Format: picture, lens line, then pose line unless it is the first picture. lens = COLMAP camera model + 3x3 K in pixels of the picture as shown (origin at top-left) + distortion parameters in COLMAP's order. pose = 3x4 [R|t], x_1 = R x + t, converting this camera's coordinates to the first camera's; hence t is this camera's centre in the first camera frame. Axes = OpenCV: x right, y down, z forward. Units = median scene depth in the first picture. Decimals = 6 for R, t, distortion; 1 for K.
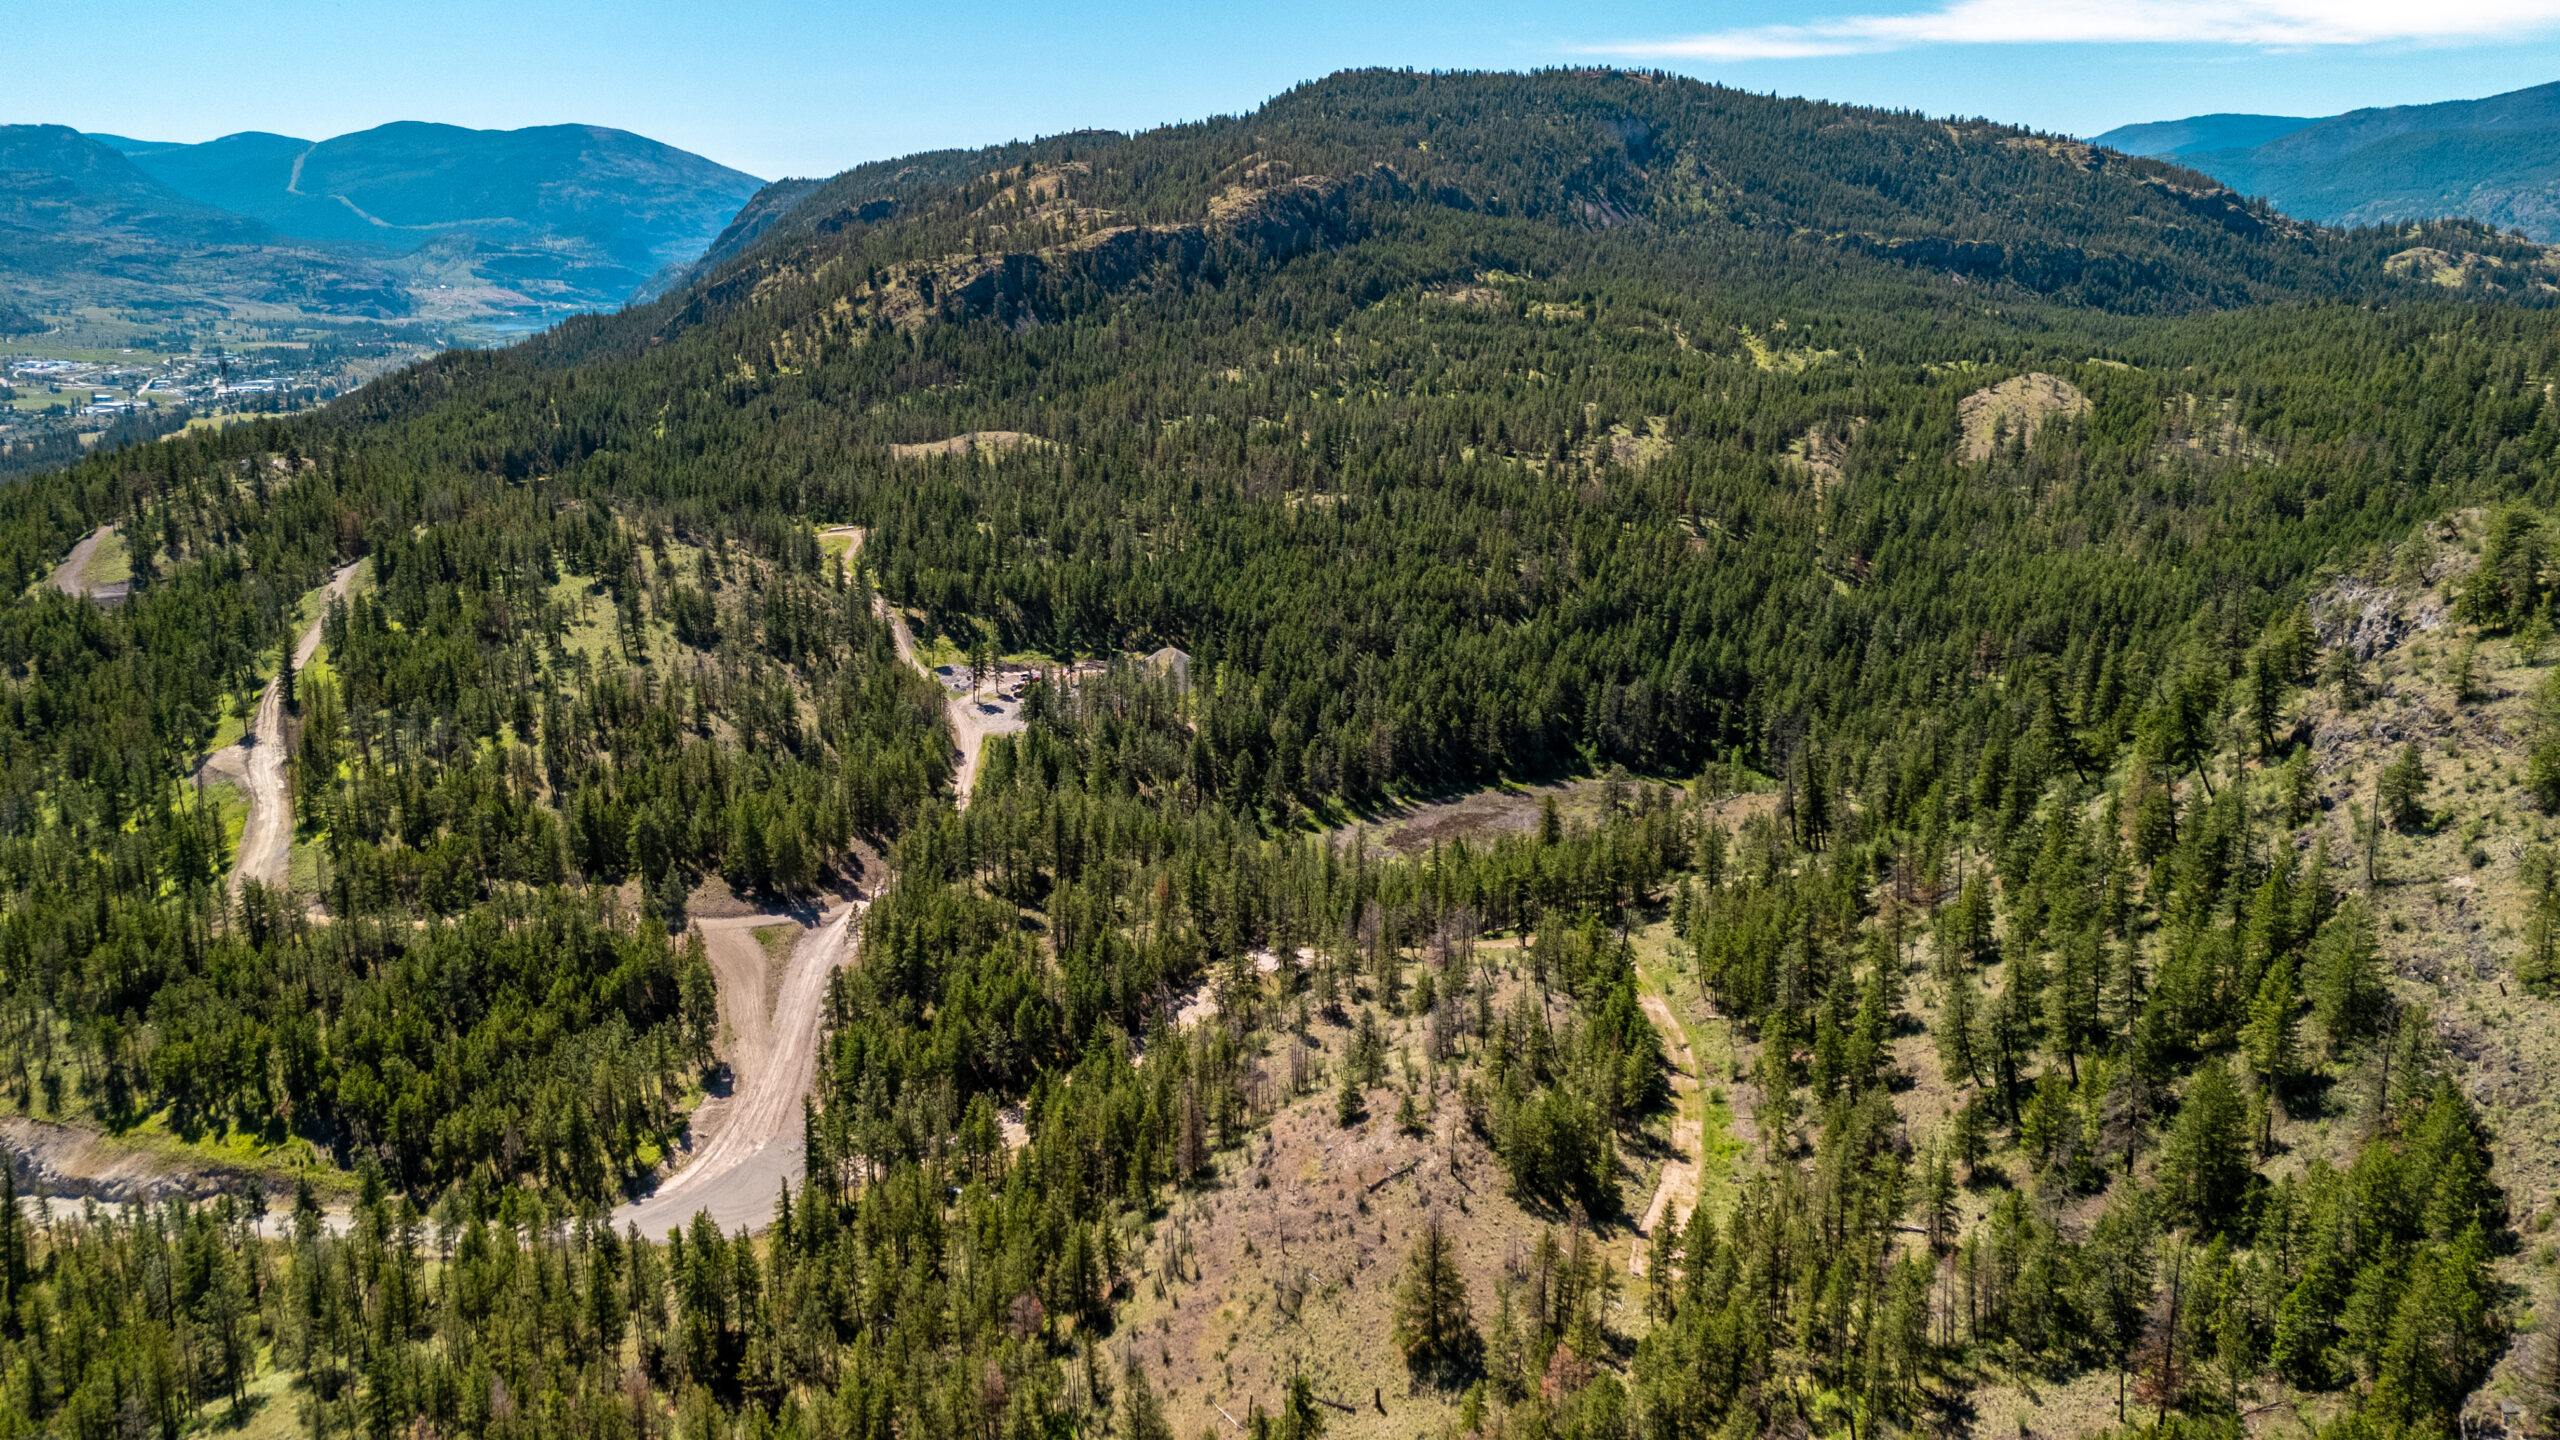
lens RADIAL K [[1871.0, 0, 1271.6], [0, 1871.0, 738.9], [0, 0, 1]] dist [0.071120, -0.069288]
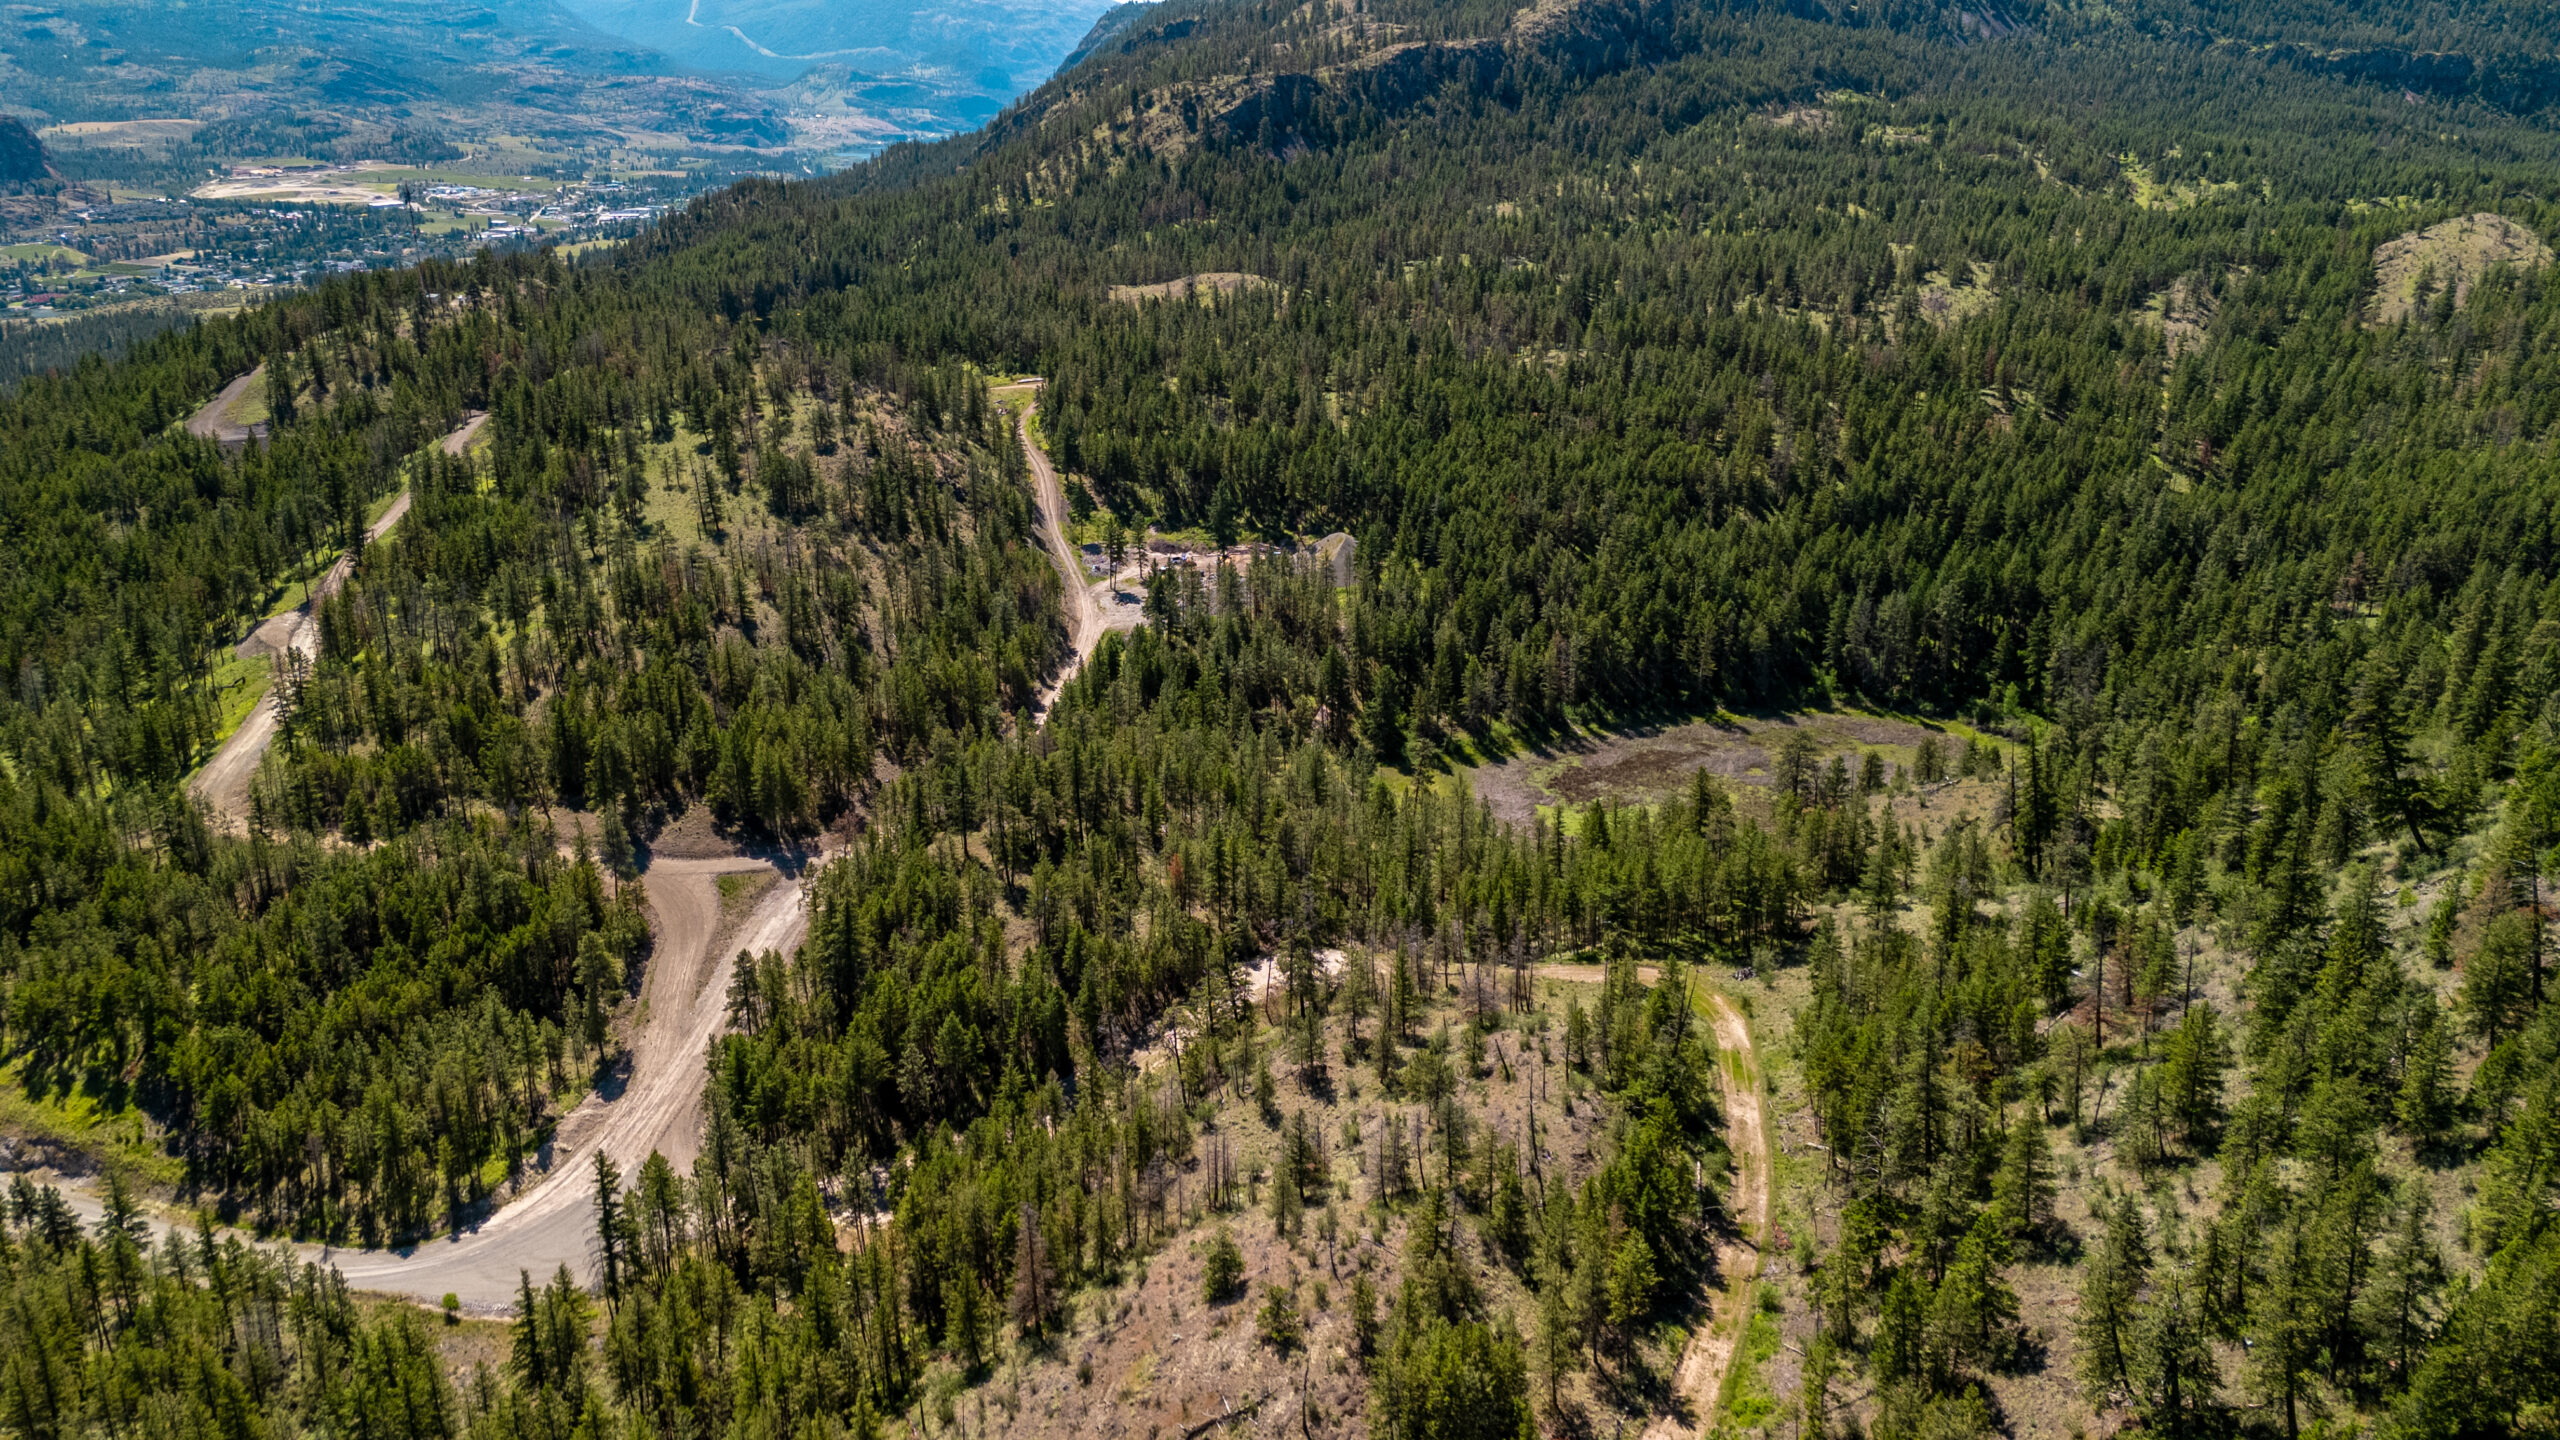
lens RADIAL K [[1871.0, 0, 1271.6], [0, 1871.0, 738.9], [0, 0, 1]] dist [0.071120, -0.069288]
pose [[0.983286, 0.056250, -0.173161, 0.071755], [-0.041474, 0.995274, 0.087801, -0.028869], [0.177281, -0.079151, 0.980972, 0.133598]]
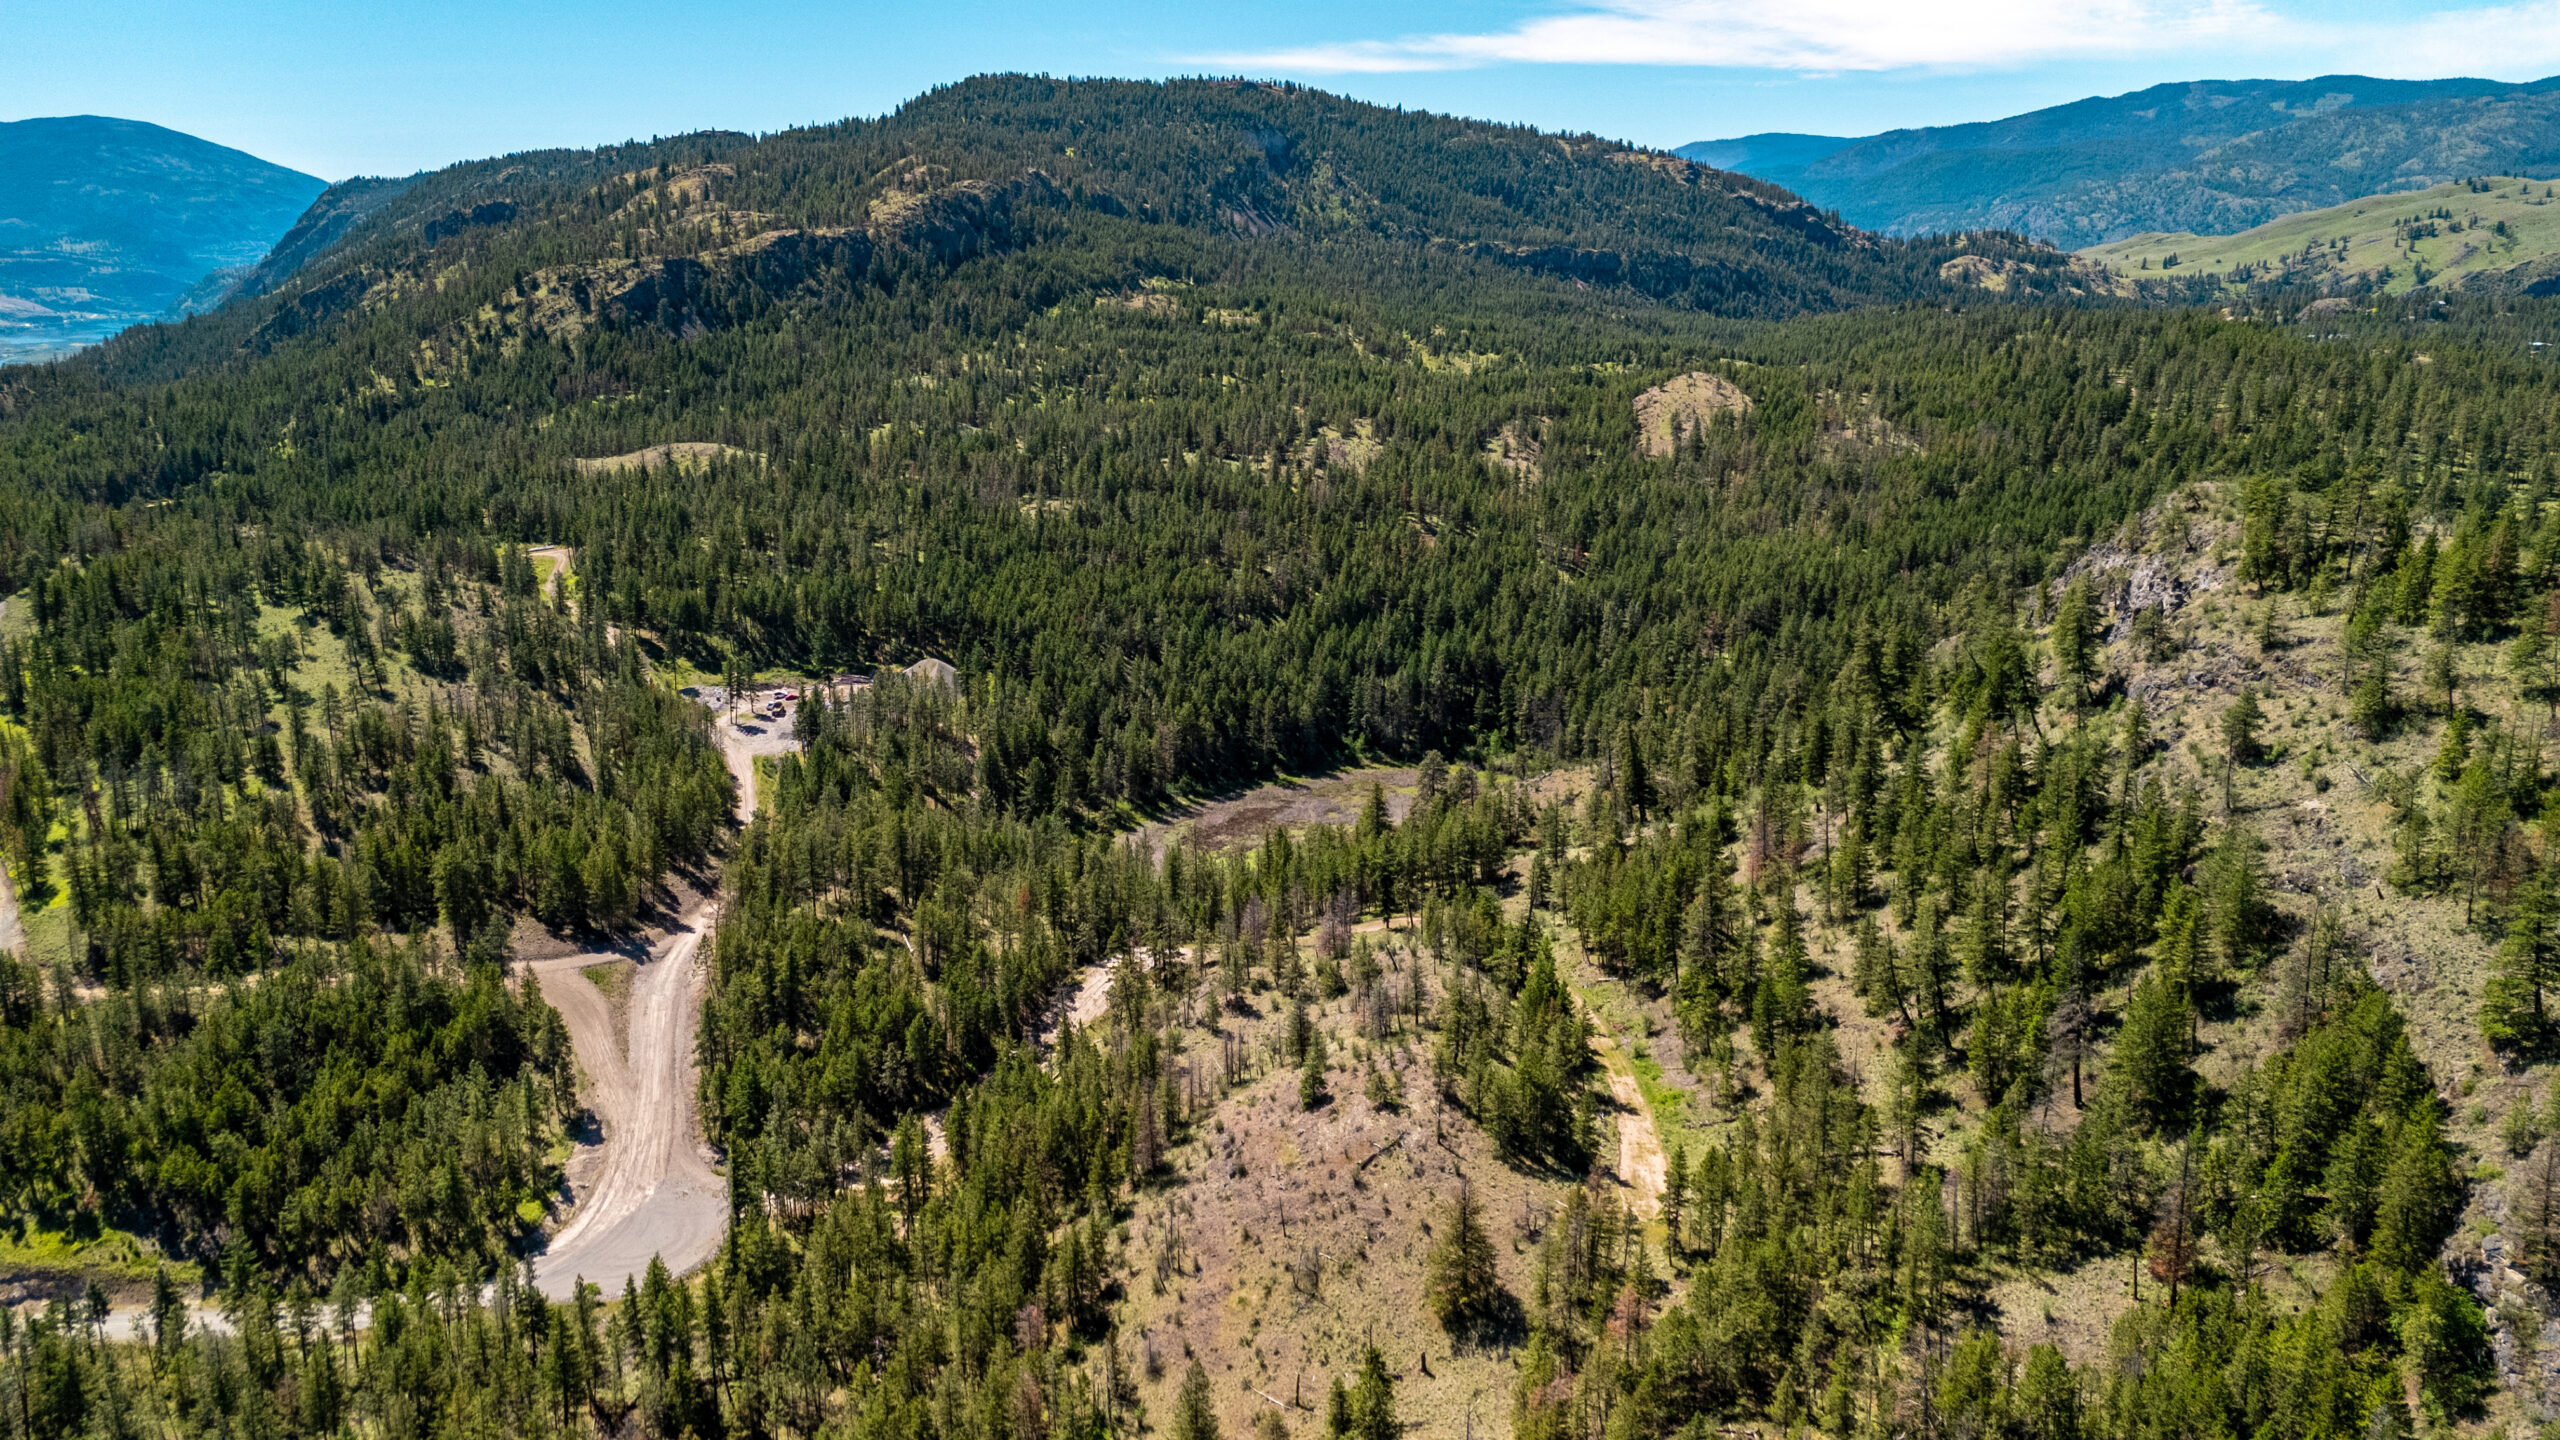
lens RADIAL K [[1871.0, 0, 1271.6], [0, 1871.0, 738.9], [0, 0, 1]] dist [0.071120, -0.069288]
pose [[0.980626, -0.049787, 0.189455, -0.068792], [0.050440, 0.998726, 0.001373, 0.000906], [-0.189282, 0.008209, 0.981888, -0.000377]]
